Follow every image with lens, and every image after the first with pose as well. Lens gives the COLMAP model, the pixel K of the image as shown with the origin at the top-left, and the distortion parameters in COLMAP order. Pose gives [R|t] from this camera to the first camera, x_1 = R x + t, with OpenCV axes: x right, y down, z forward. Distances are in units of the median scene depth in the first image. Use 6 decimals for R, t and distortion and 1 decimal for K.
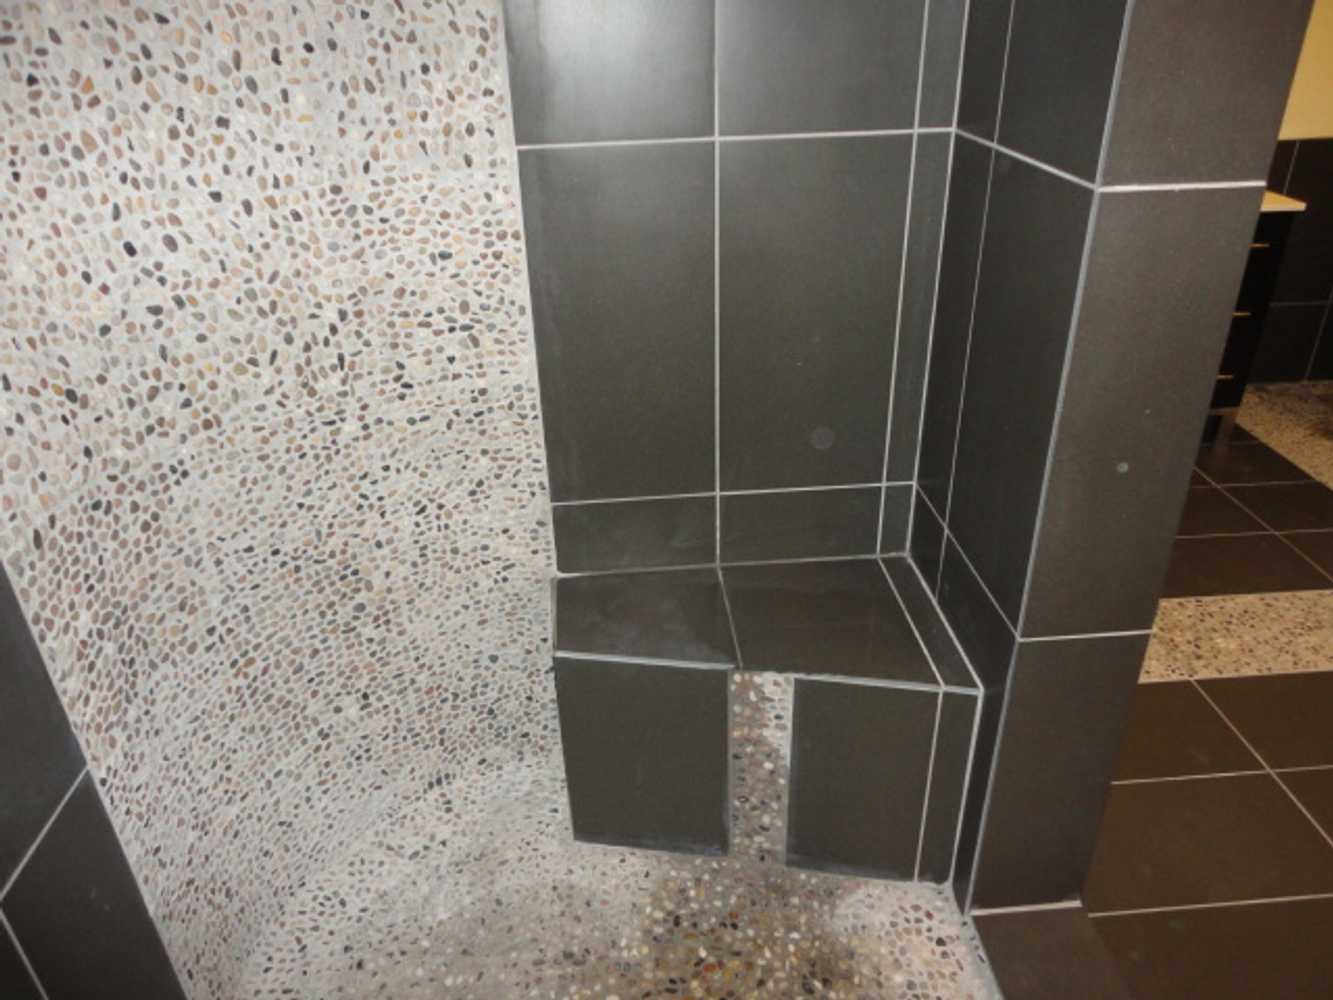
lens RADIAL K [[970.3, 0, 657.6], [0, 970.3, 491.7], [0, 0, 1]] dist [0.000970, 0.002917]
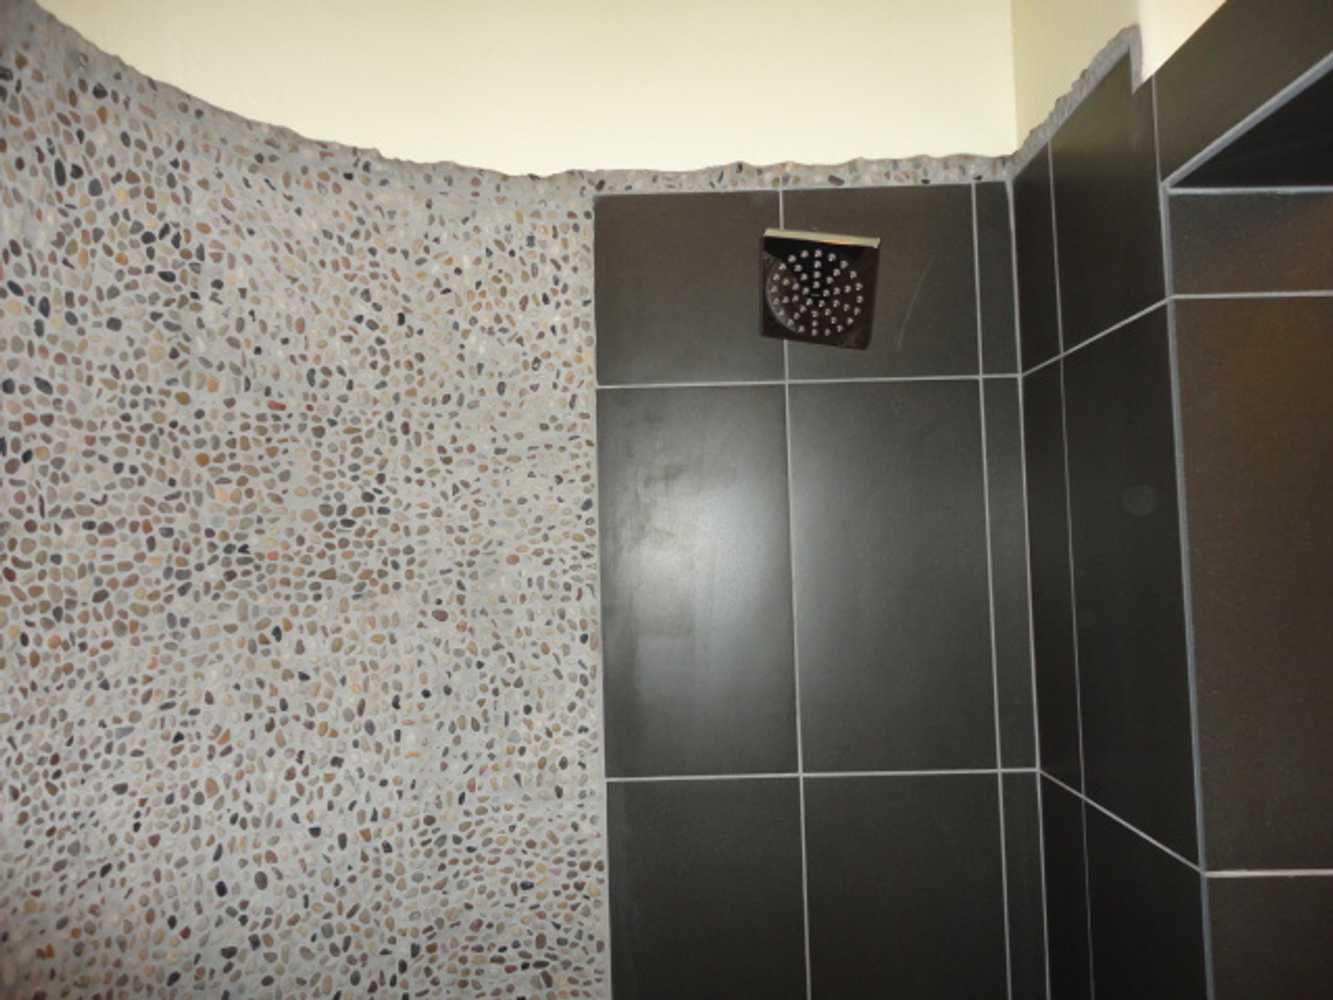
lens RADIAL K [[970.3, 0, 657.6], [0, 970.3, 491.7], [0, 0, 1]] dist [0.000970, 0.002917]
pose [[0.996022, -0.004506, -0.088994, 0.003243], [-0.042513, 0.853696, -0.519033, -0.087152], [0.078313, 0.520752, 0.850109, -0.039960]]
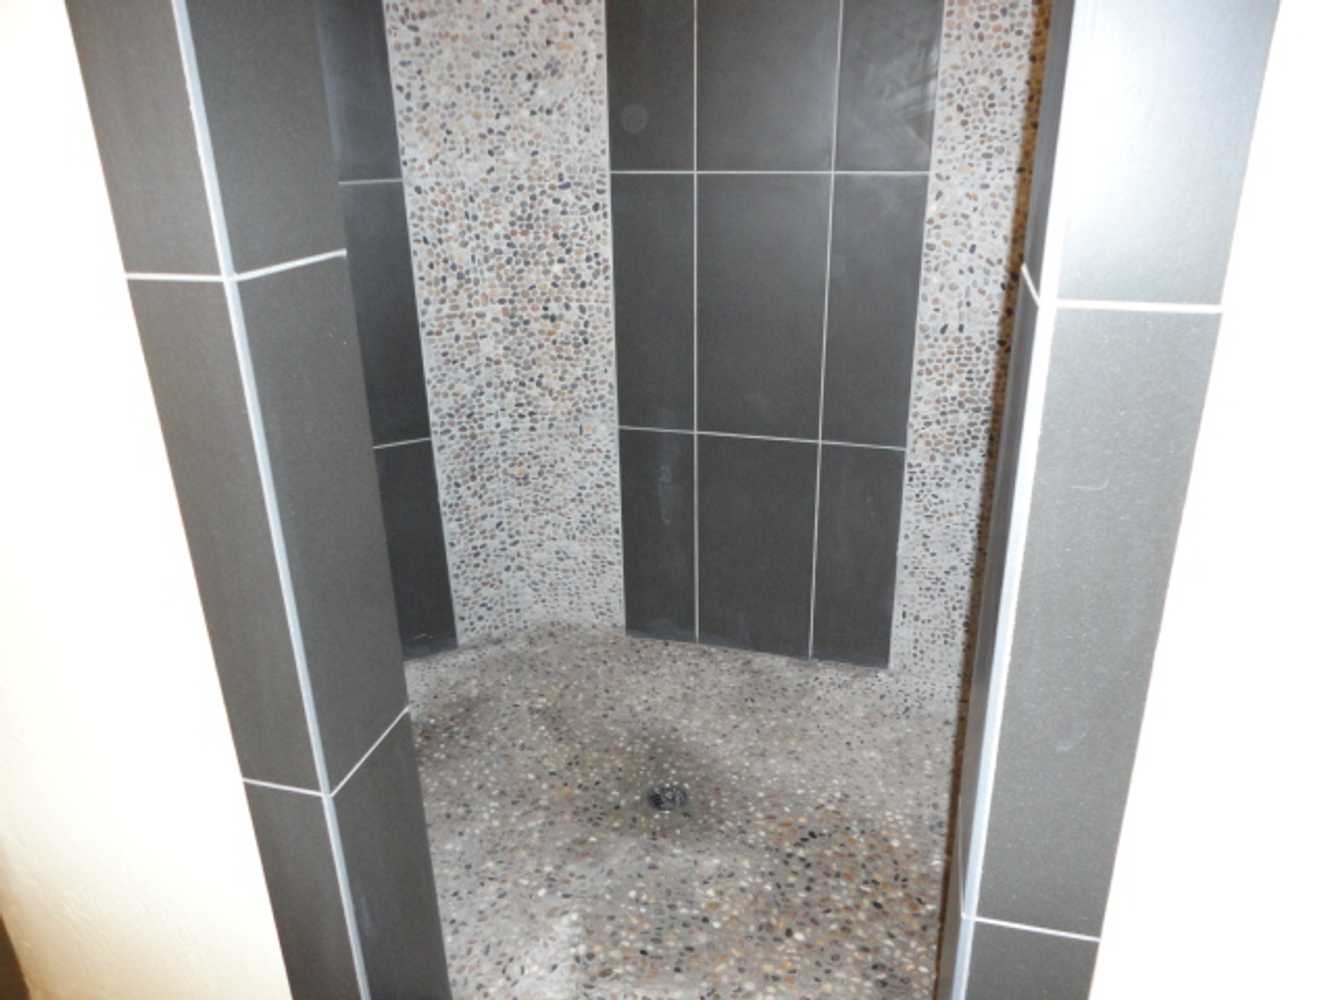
lens RADIAL K [[1004.3, 0, 666.5], [0, 1004.3, 500.0], [0, 0, 1]] dist [0.002417, 0.002167]
pose [[-0.341478, 0.390105, -0.855109, 1.123885], [-0.418776, 0.751349, 0.510002, -0.390117], [0.841439, 0.532253, -0.093202, 0.726913]]
